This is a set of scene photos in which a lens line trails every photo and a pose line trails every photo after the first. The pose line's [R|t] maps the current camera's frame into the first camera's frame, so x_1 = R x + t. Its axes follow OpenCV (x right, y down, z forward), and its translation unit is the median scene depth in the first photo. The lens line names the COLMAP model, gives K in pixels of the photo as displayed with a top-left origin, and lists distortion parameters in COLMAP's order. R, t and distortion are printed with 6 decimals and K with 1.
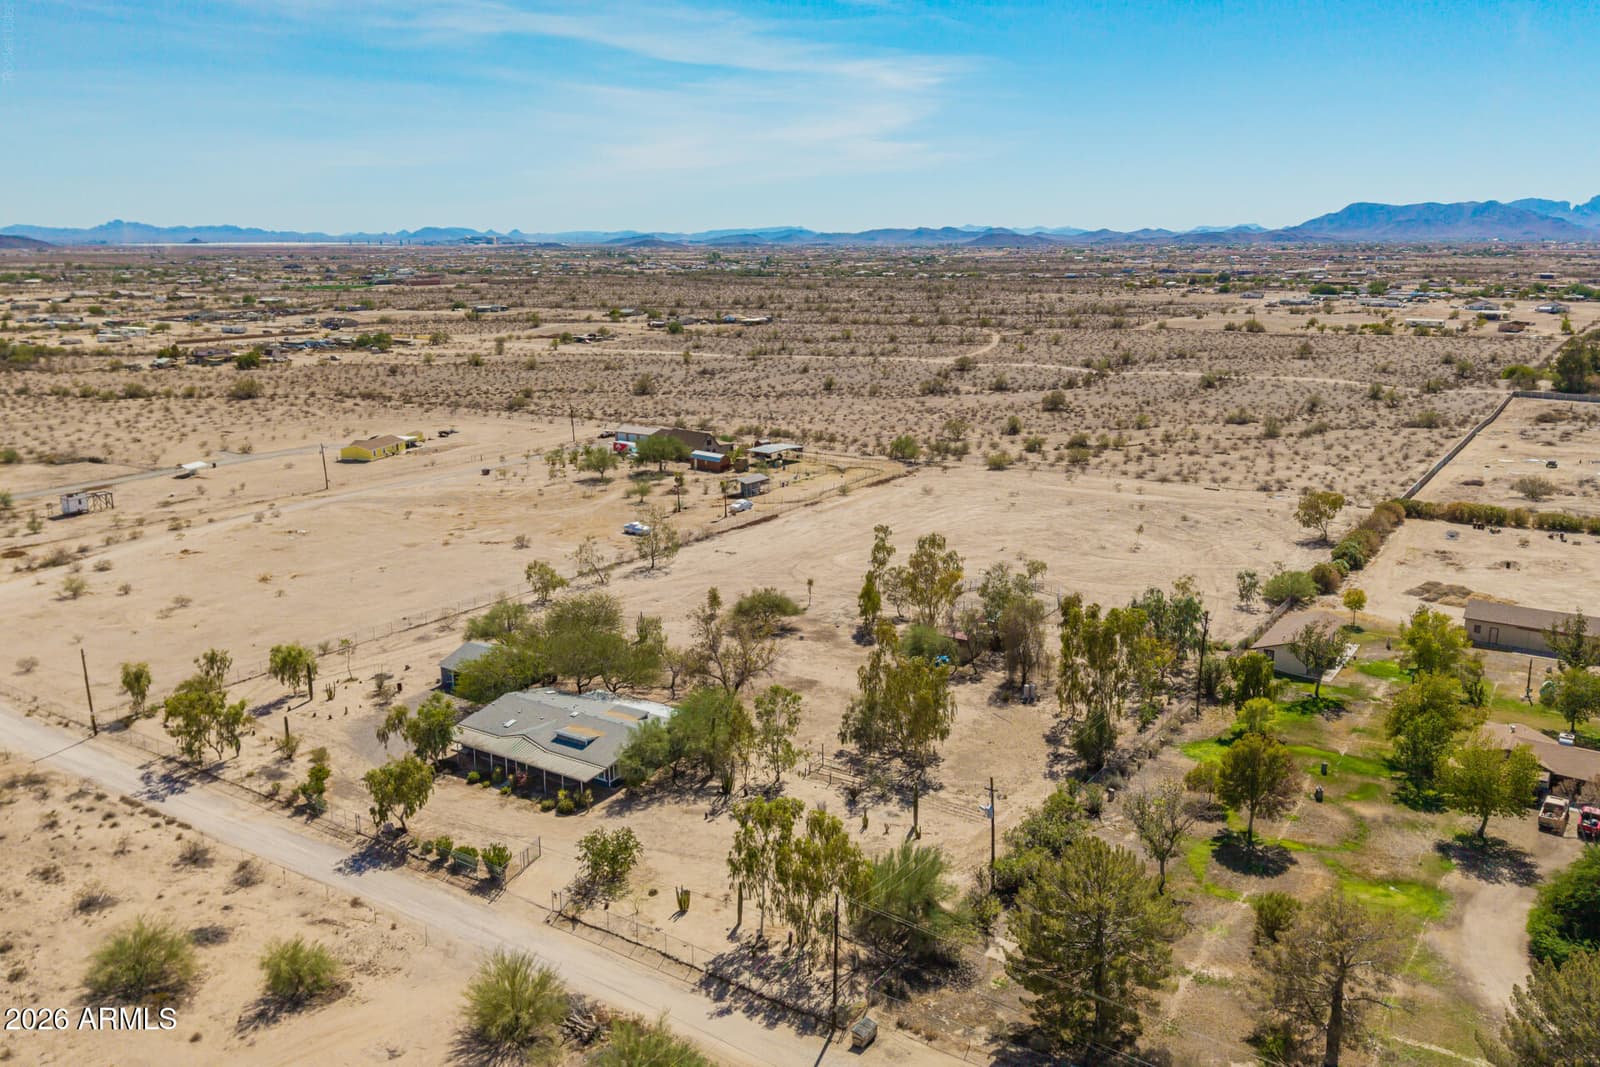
lens RADIAL K [[1268.6, 0, 800.0], [0, 1268.6, 533.5], [0, 0, 1]] dist [0.064342, -0.075825]
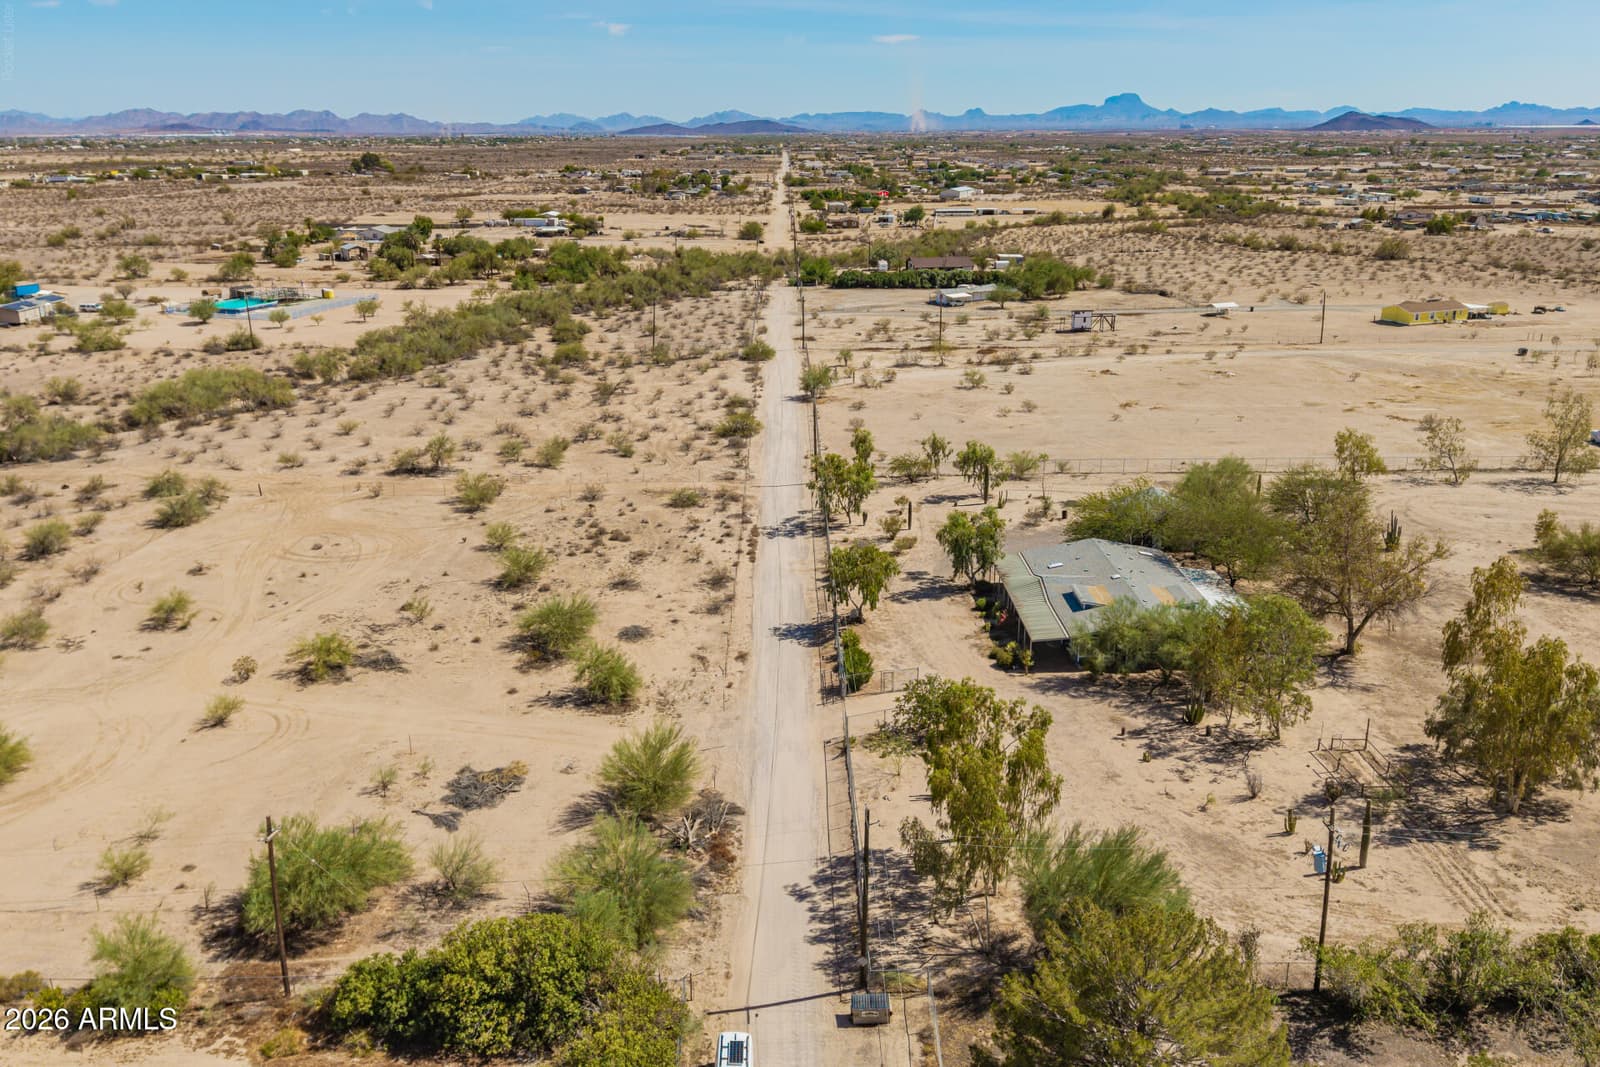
lens RADIAL K [[1268.6, 0, 800.0], [0, 1268.6, 533.5], [0, 0, 1]] dist [0.064342, -0.075825]
pose [[0.572562, 0.251665, -0.780281, 0.353822], [-0.184834, 0.966844, 0.176208, 0.008313], [0.798755, 0.043332, 0.600094, 0.356974]]
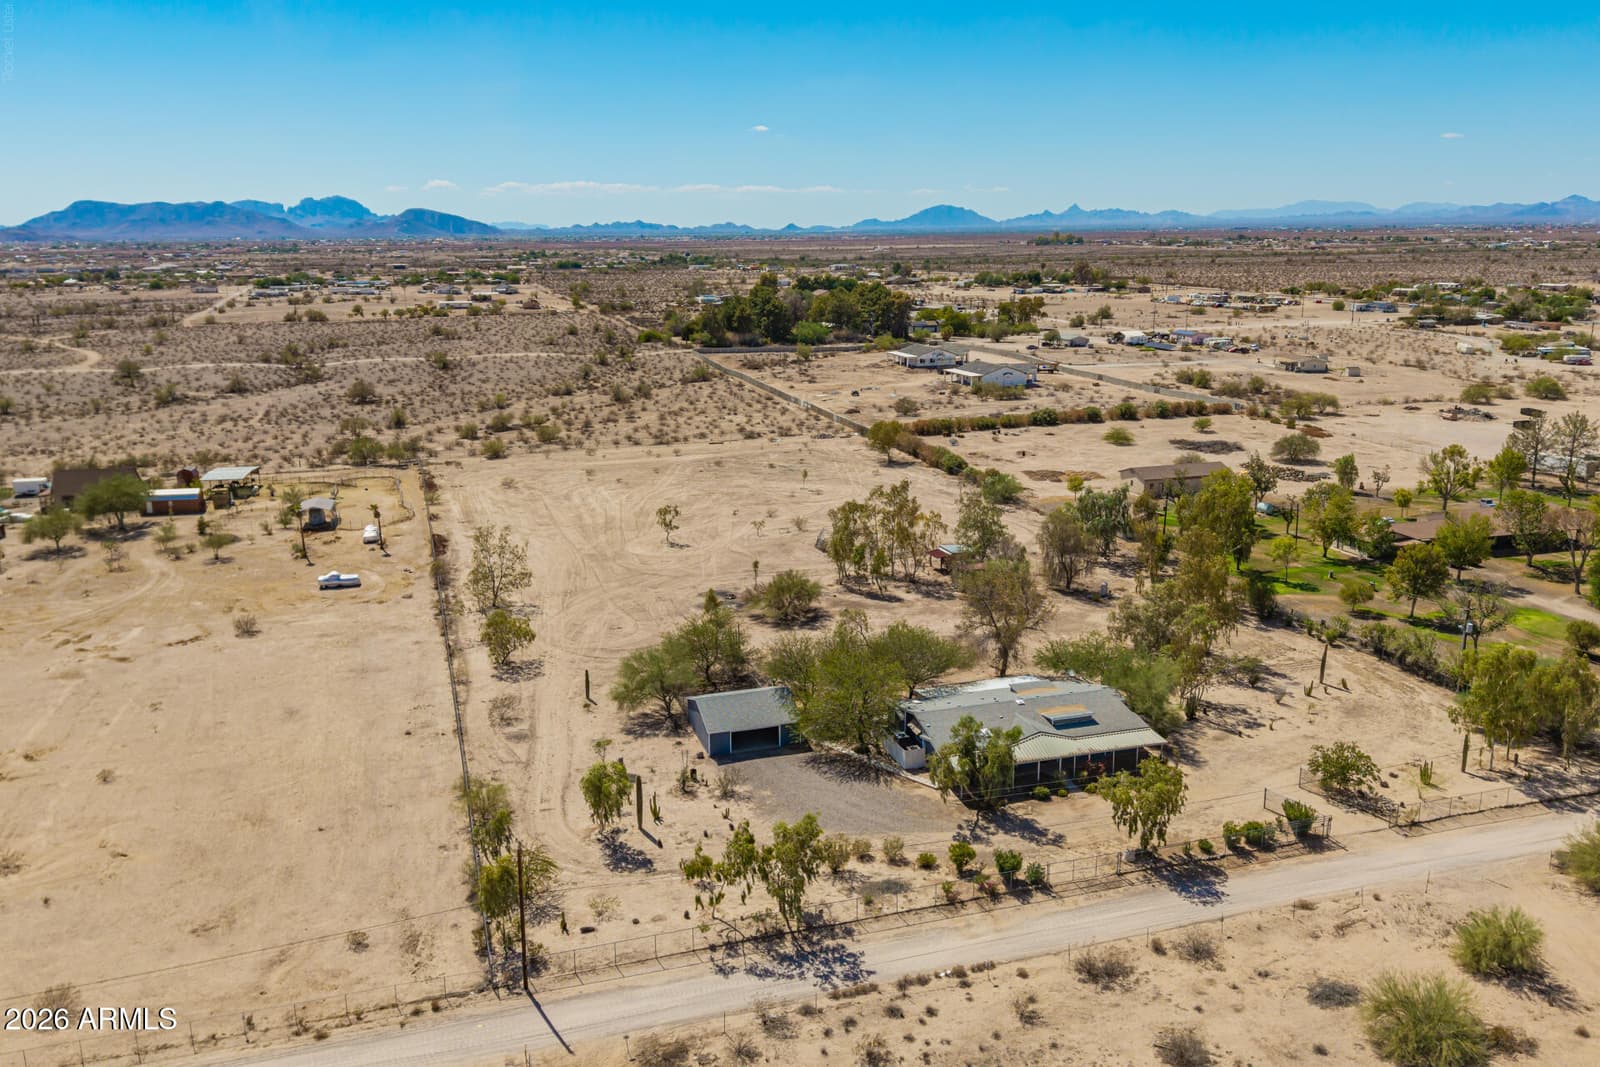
lens RADIAL K [[1253.6, 0, 791.2], [0, 1253.6, 533.8], [0, 0, 1]] dist [0.084753, -0.131508]
pose [[0.611684, -0.185182, 0.769123, -0.975299], [0.183433, 0.978921, 0.089811, -0.088024], [-0.769542, 0.086147, 0.632759, 0.569658]]
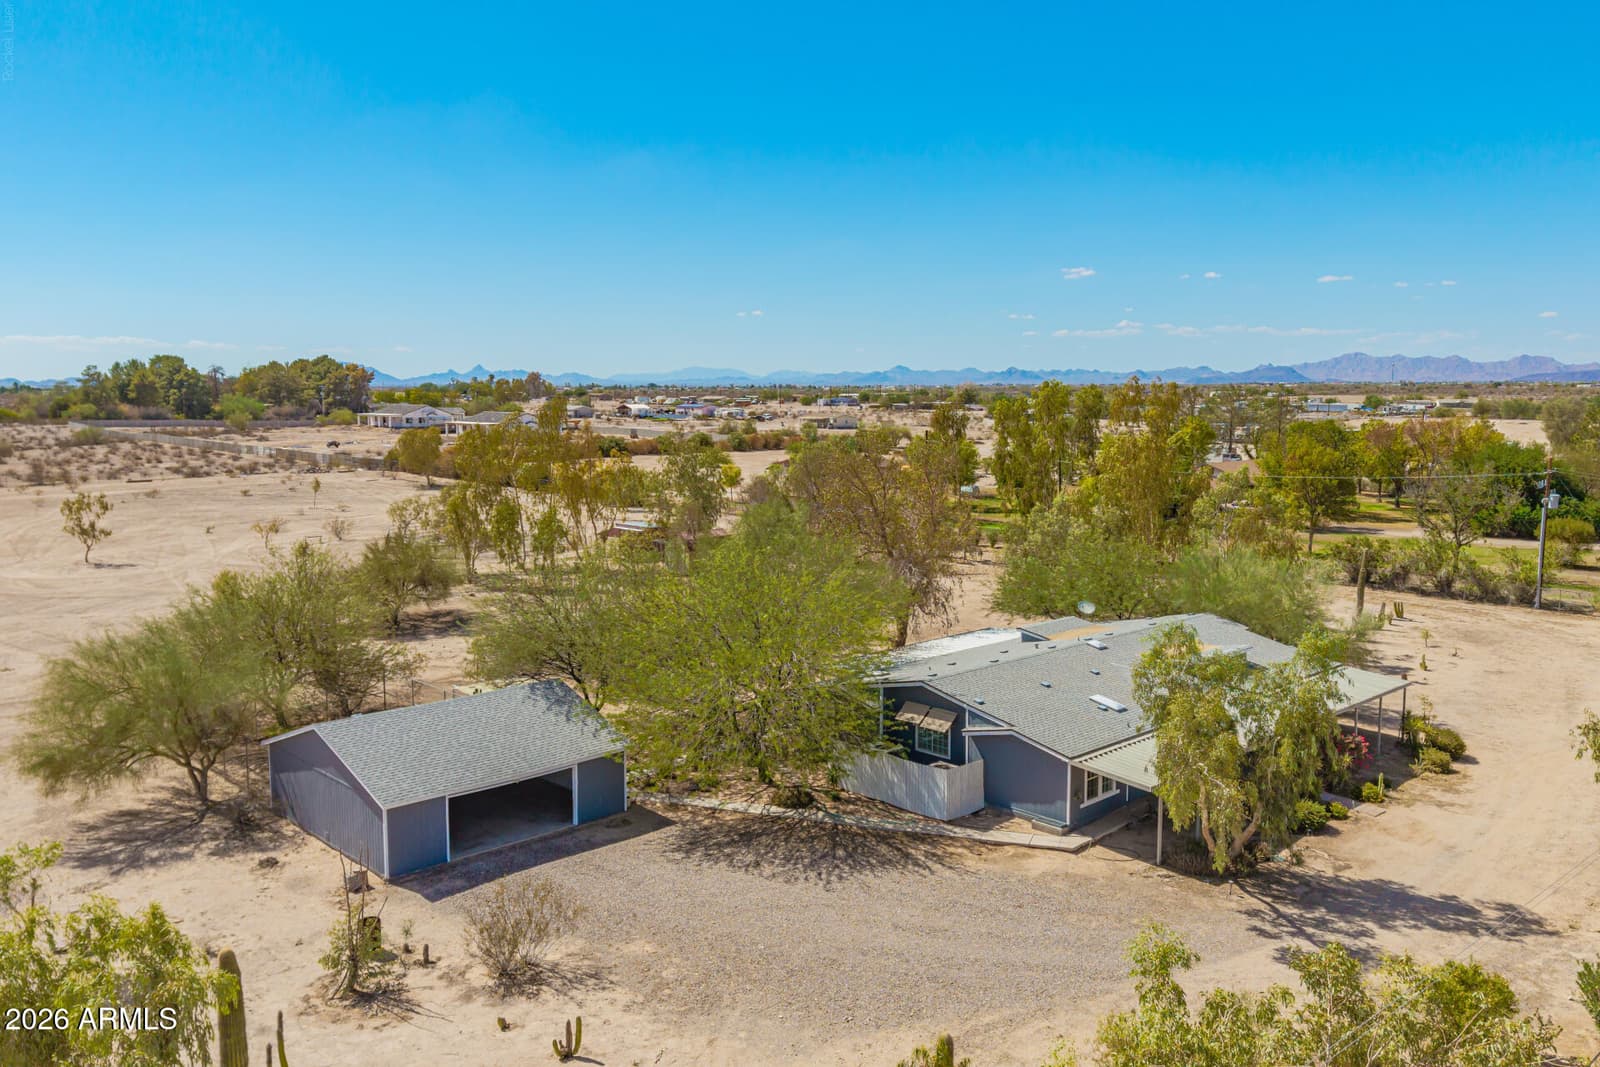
lens RADIAL K [[1268.6, 0, 800.0], [0, 1268.6, 533.5], [0, 0, 1]] dist [0.064342, -0.075825]
pose [[0.202202, -0.111470, 0.972979, -0.605351], [0.217129, 0.973879, 0.066449, 0.062963], [-0.954971, 0.197826, 0.221124, 1.033182]]
